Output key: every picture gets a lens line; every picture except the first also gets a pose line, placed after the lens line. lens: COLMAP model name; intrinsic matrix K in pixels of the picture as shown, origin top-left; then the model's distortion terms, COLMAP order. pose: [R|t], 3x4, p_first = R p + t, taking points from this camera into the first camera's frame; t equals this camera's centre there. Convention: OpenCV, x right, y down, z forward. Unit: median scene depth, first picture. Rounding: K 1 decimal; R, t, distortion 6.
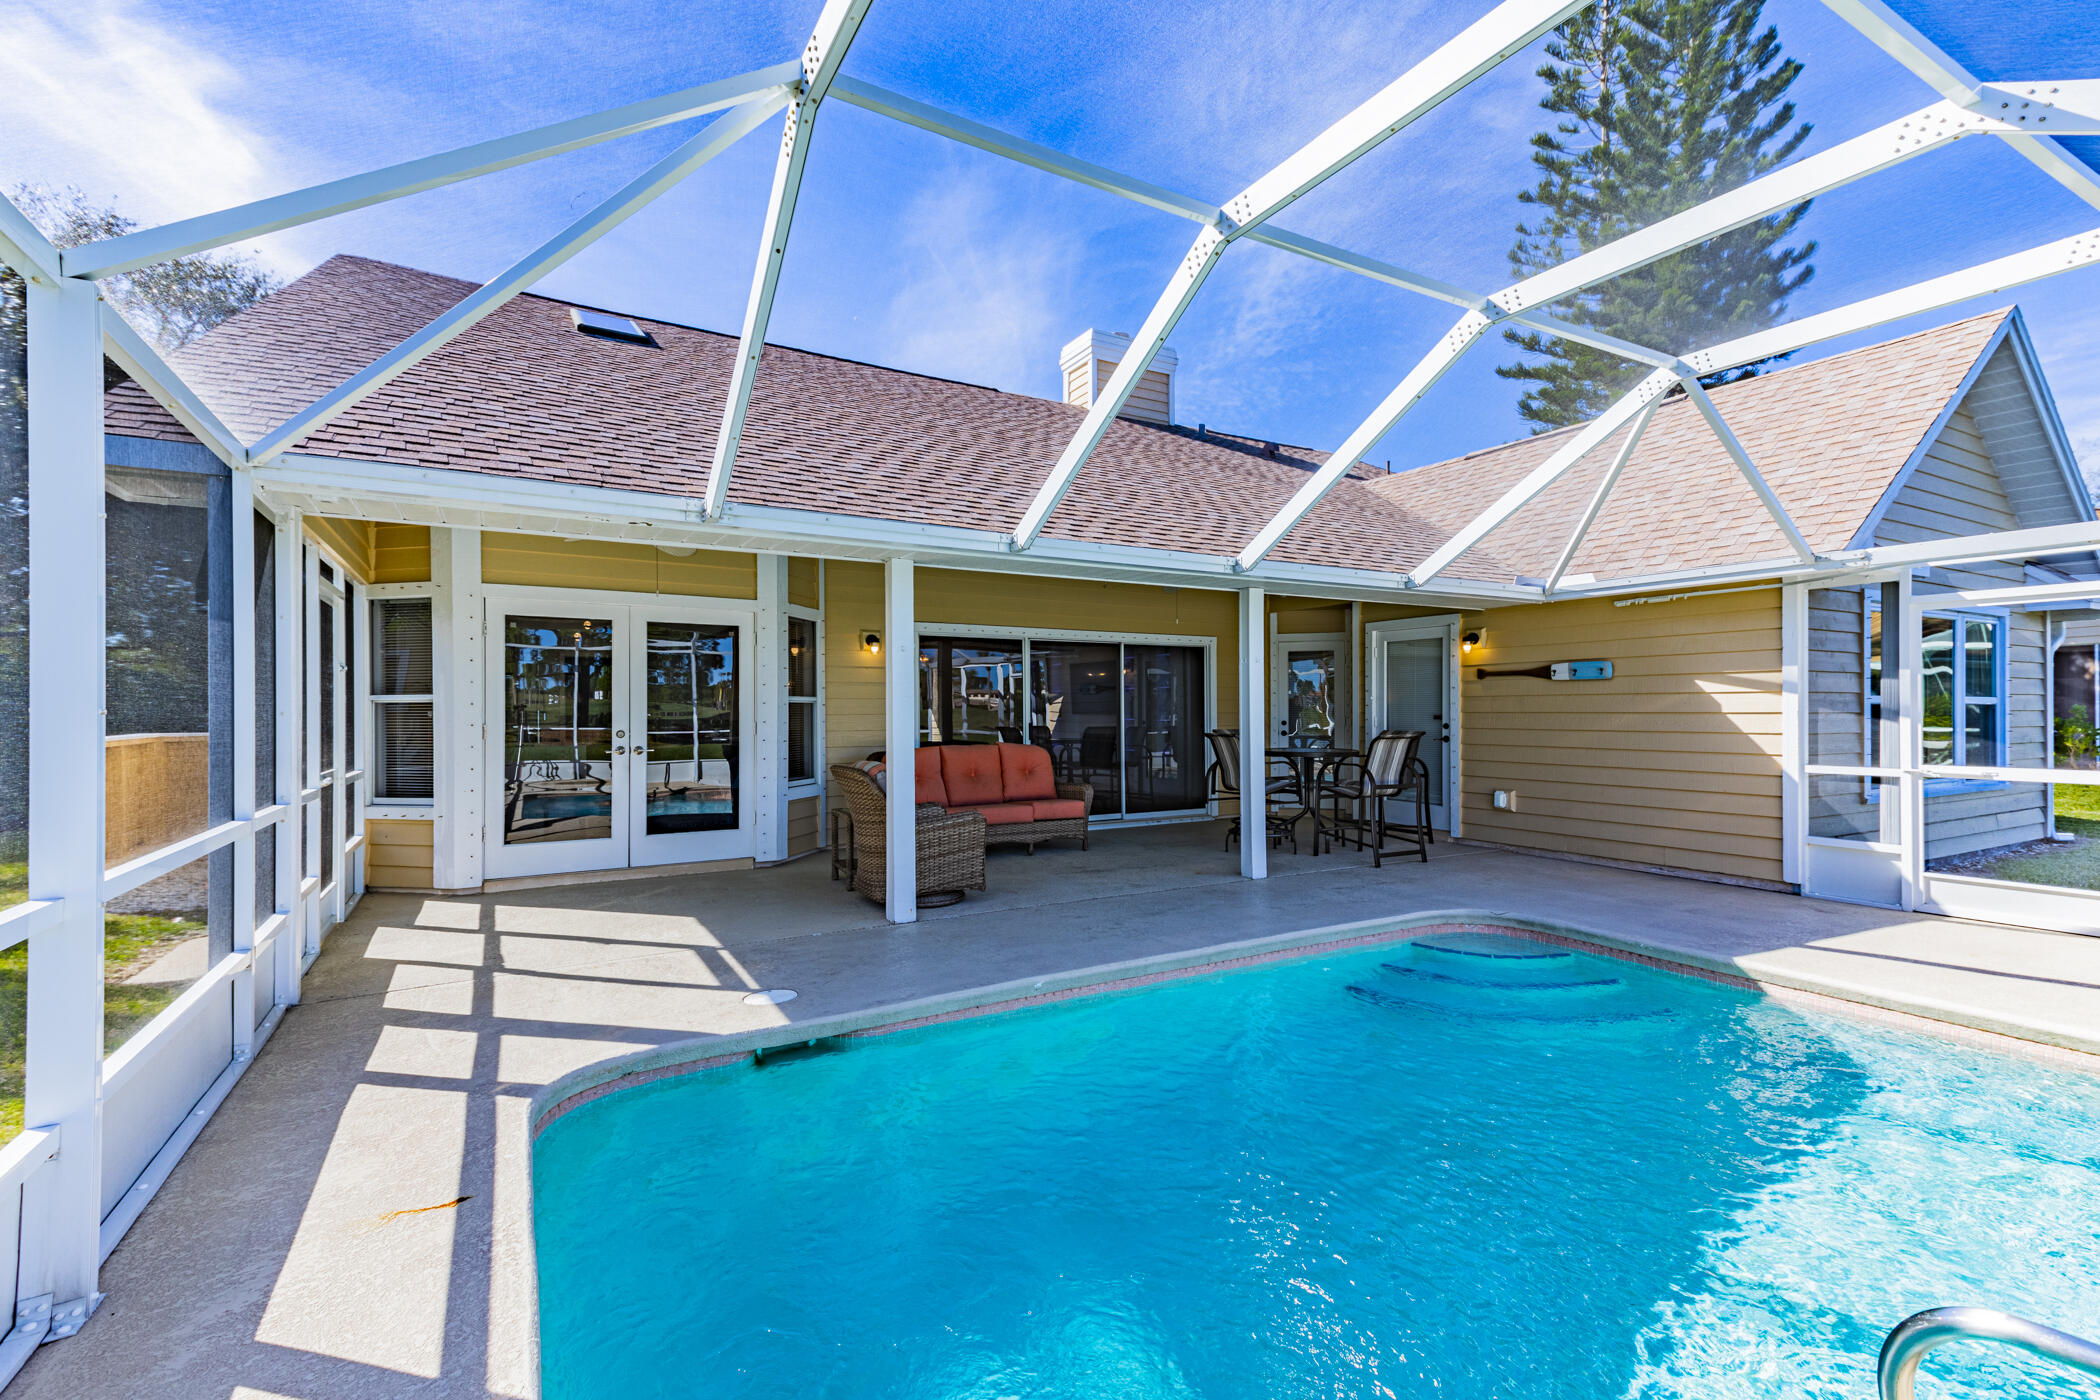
lens RADIAL K [[932.3, 0, 1040.9], [0, 932.3, 705.0], [0, 0, 1]] dist [0.047382, -0.003622]
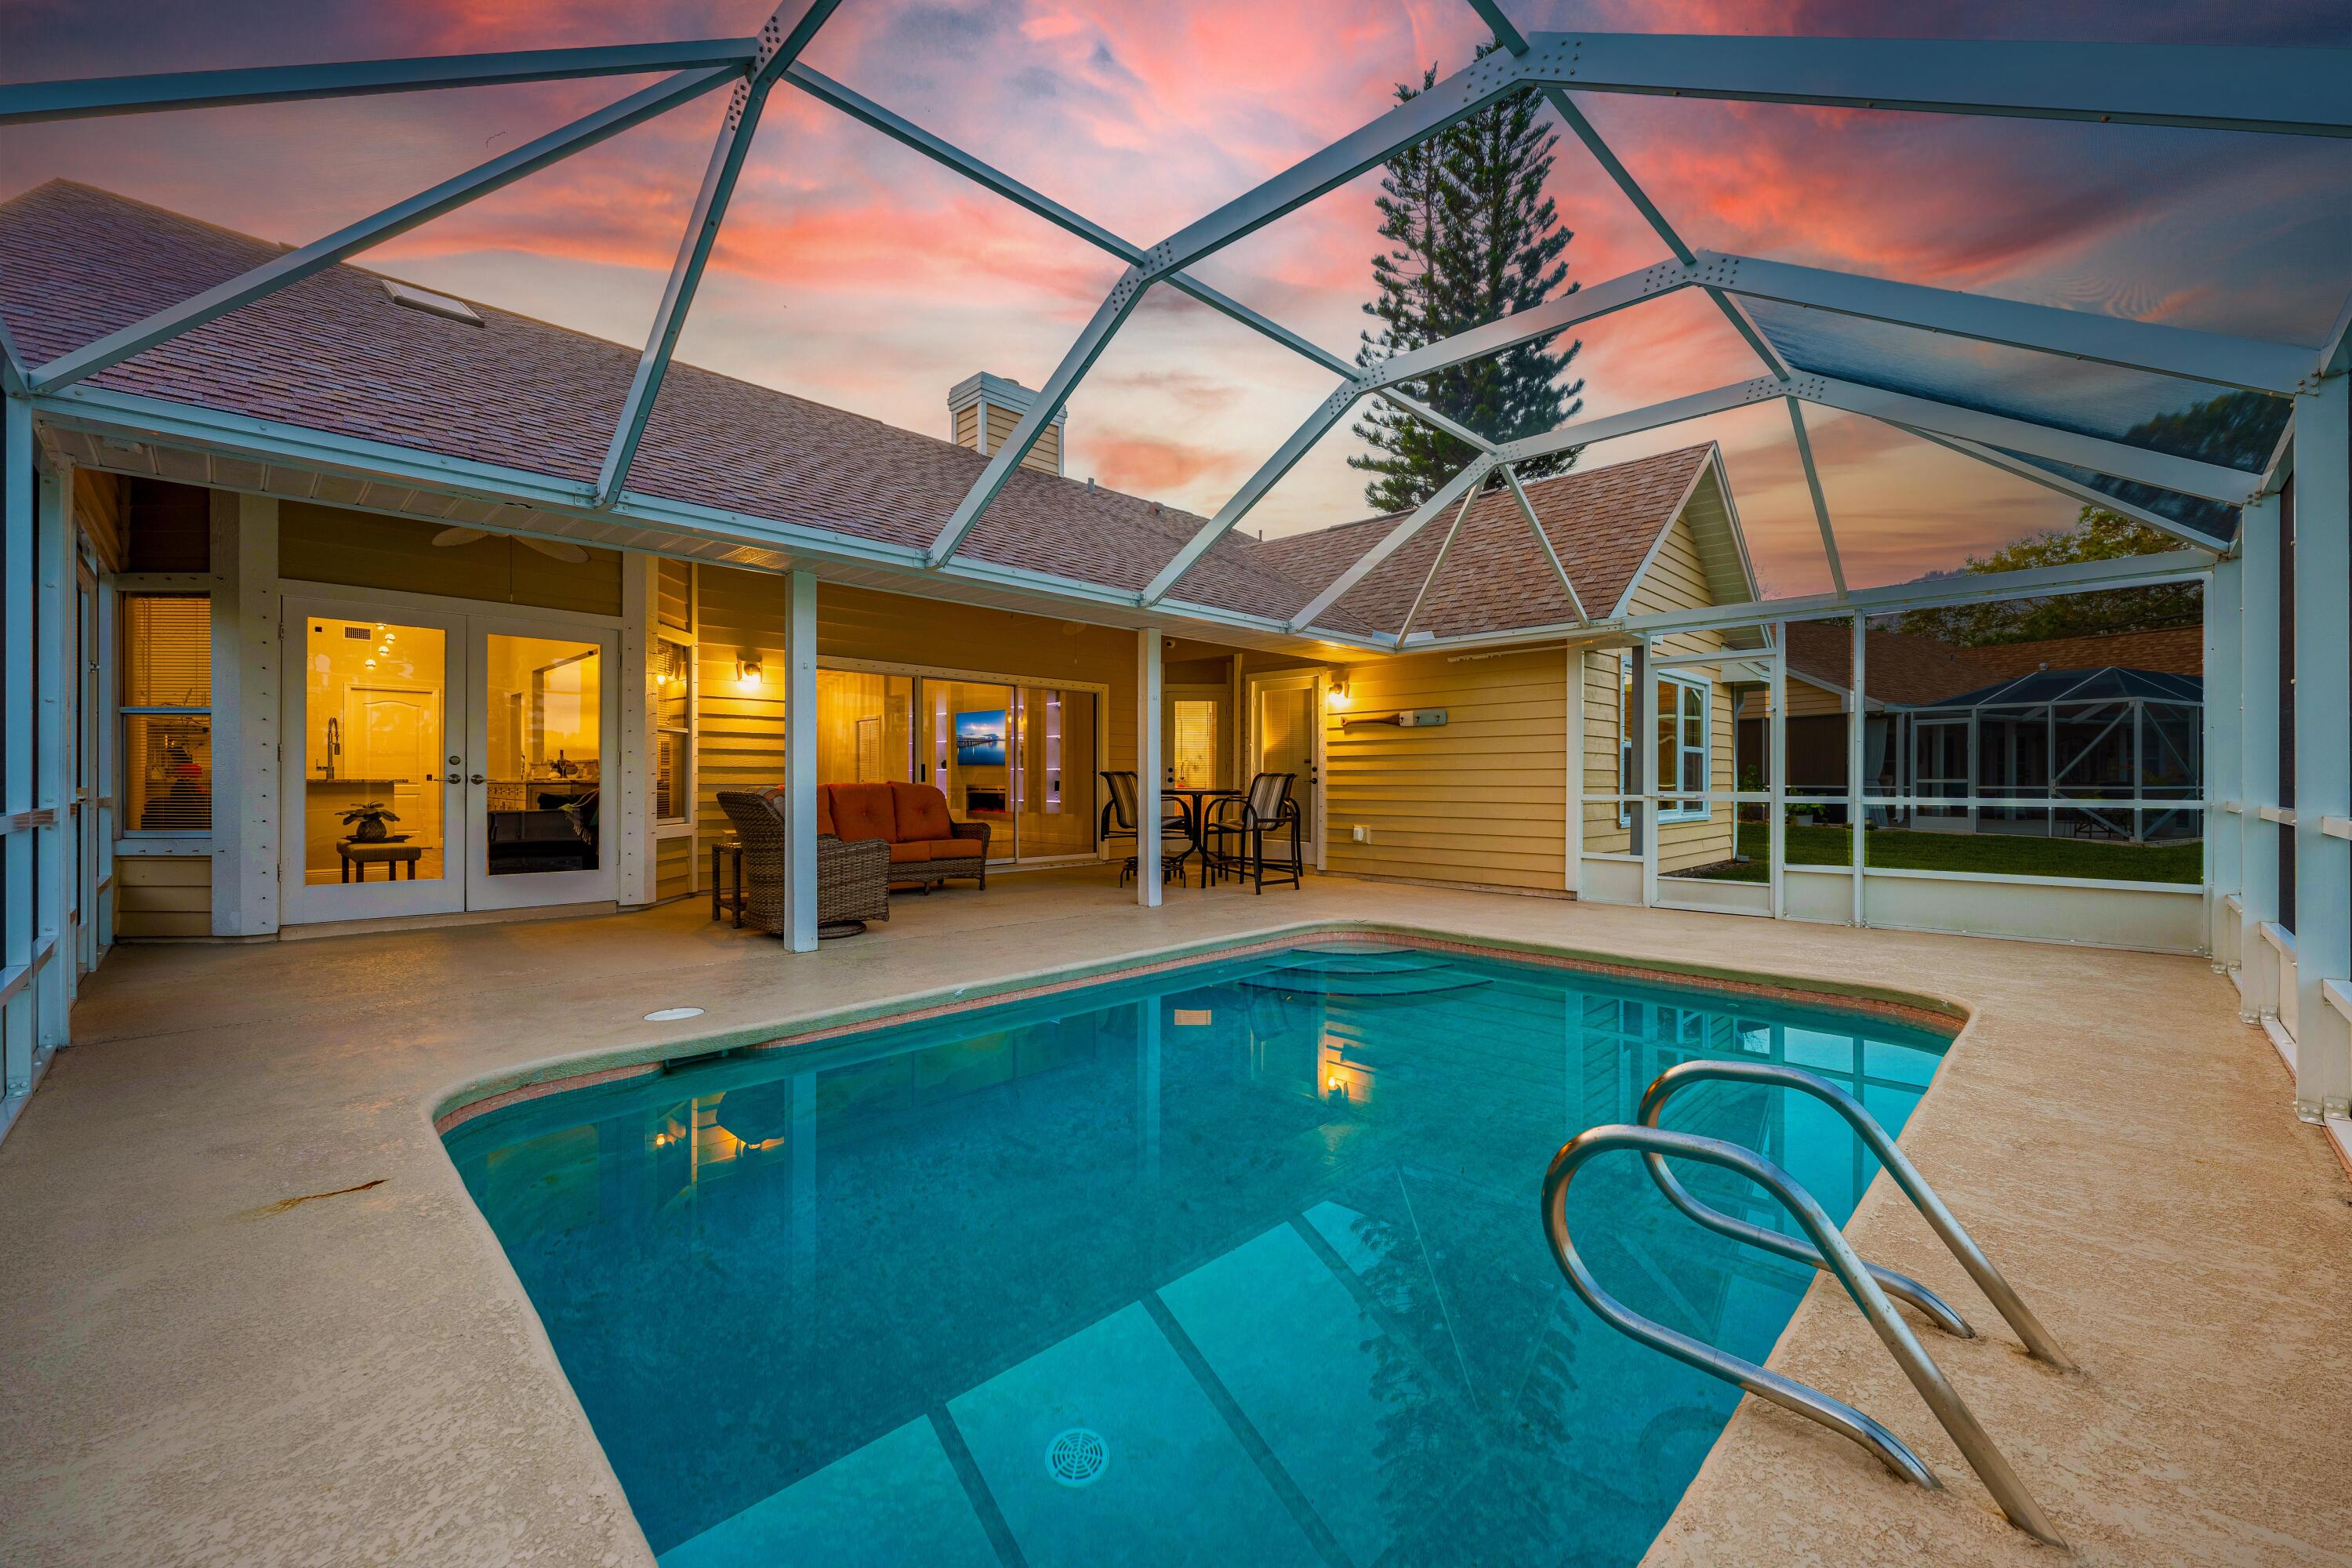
lens RADIAL K [[953.5, 0, 1167.1], [0, 953.5, 775.7], [0, 0, 1]] dist [0.002024, -0.000588]
pose [[0.964573, 0.002302, 0.263807, -0.027947], [-0.002831, 0.999995, 0.001625, 0.029401], [-0.263802, -0.002315, 0.964574, -0.026213]]
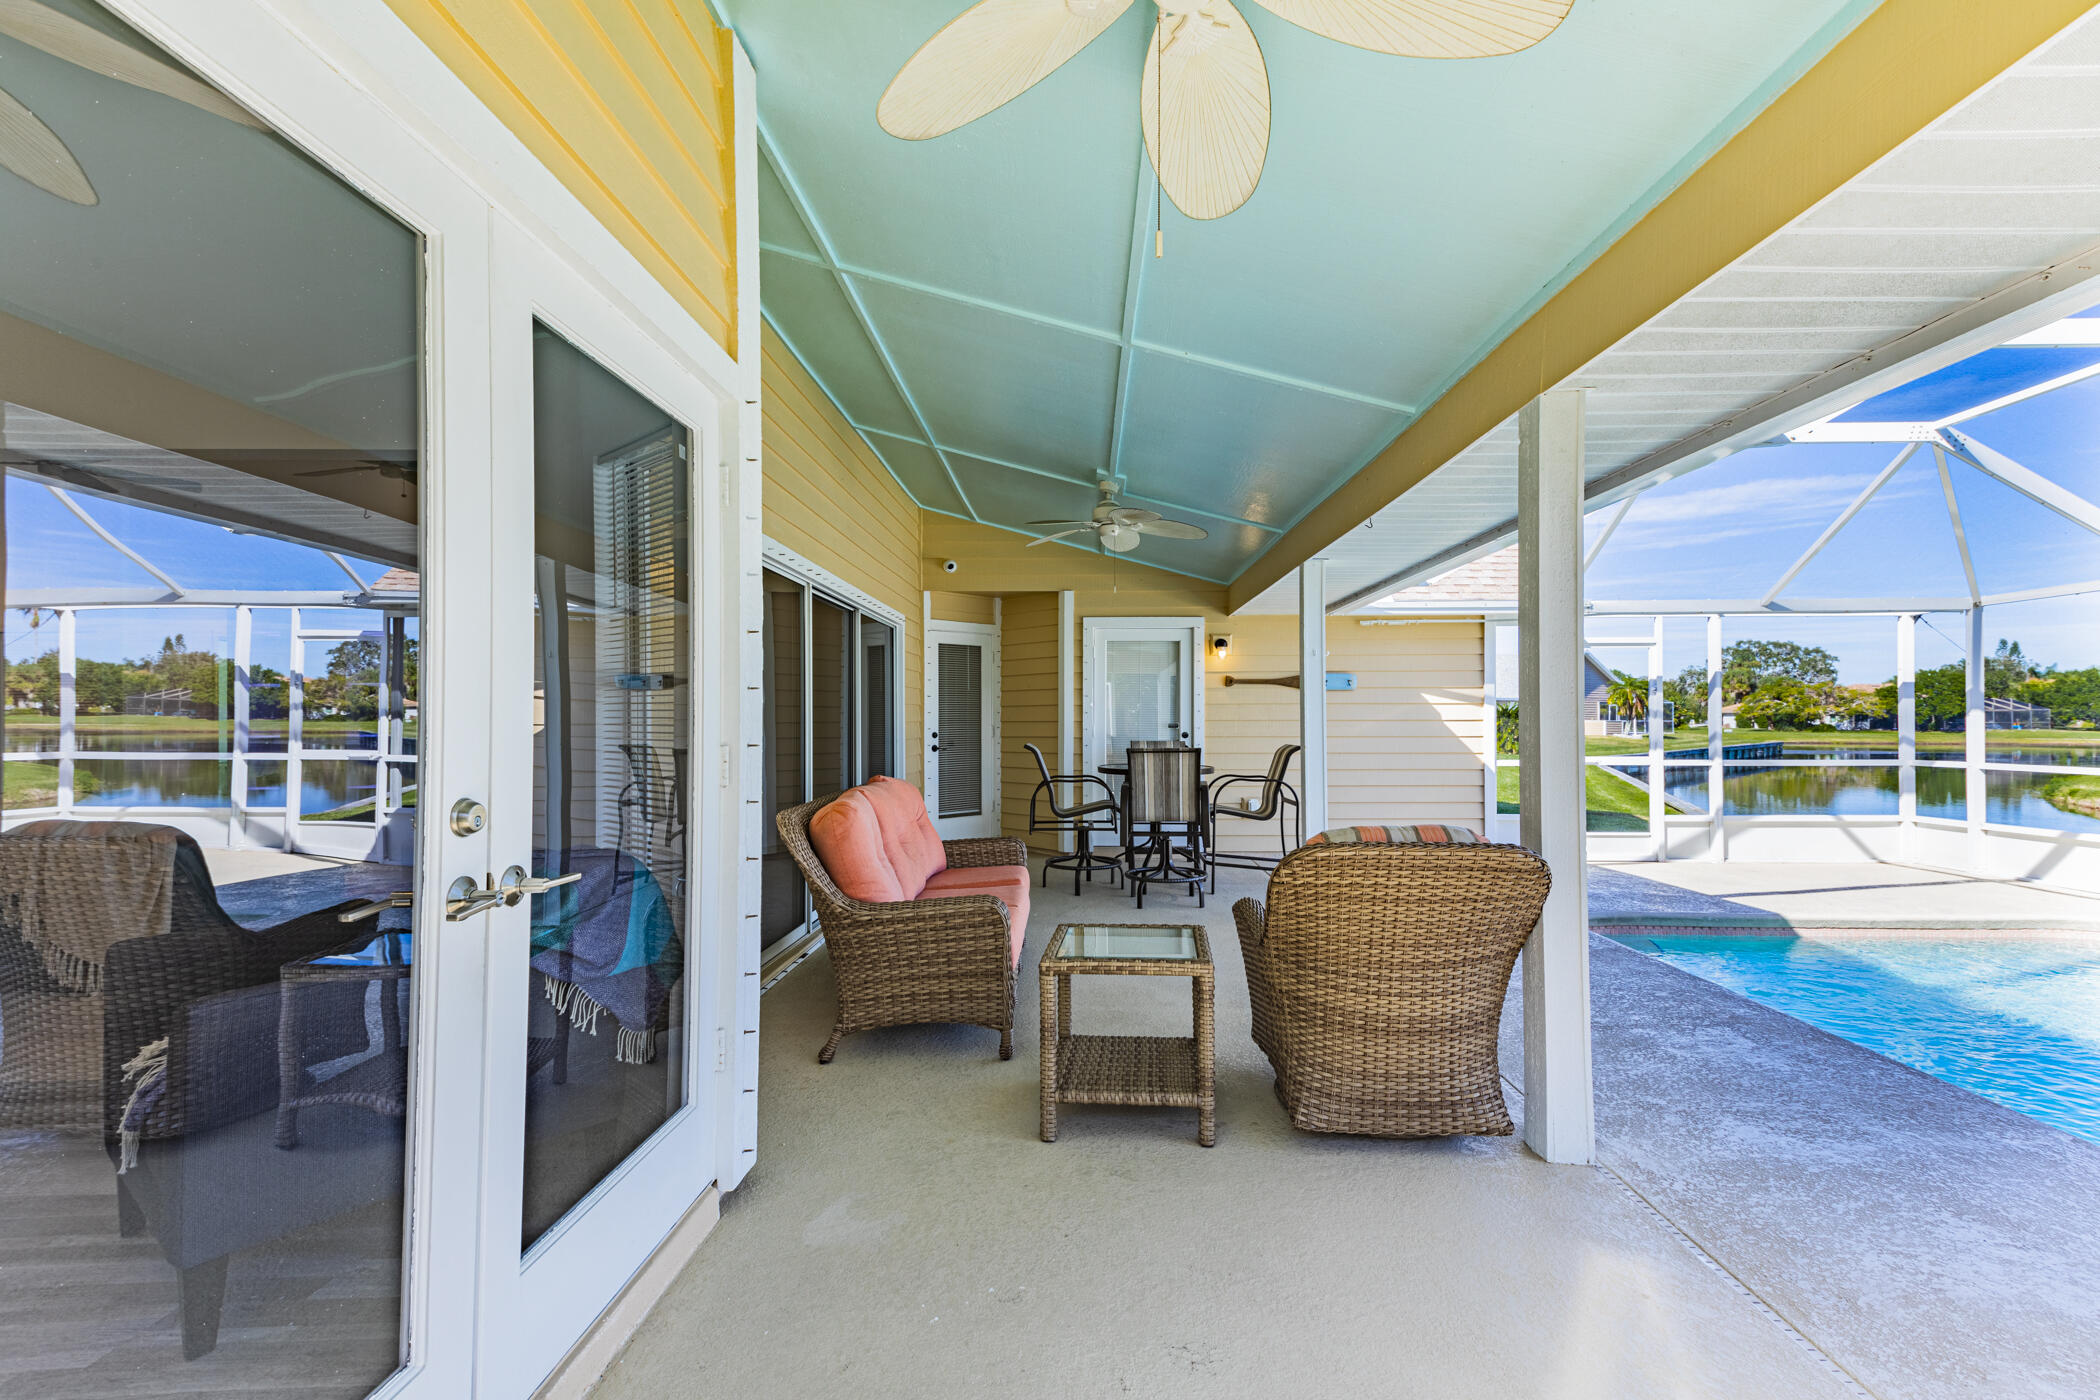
lens RADIAL K [[932.3, 0, 1059.5], [0, 932.3, 707.2], [0, 0, 1]] dist [0.047382, -0.003622]
pose [[0.488260, 0.008164, 0.872660, -0.478128], [-0.002817, 0.999966, -0.007779, 0.002158], [-0.872694, 0.001339, 0.488267, 0.687127]]
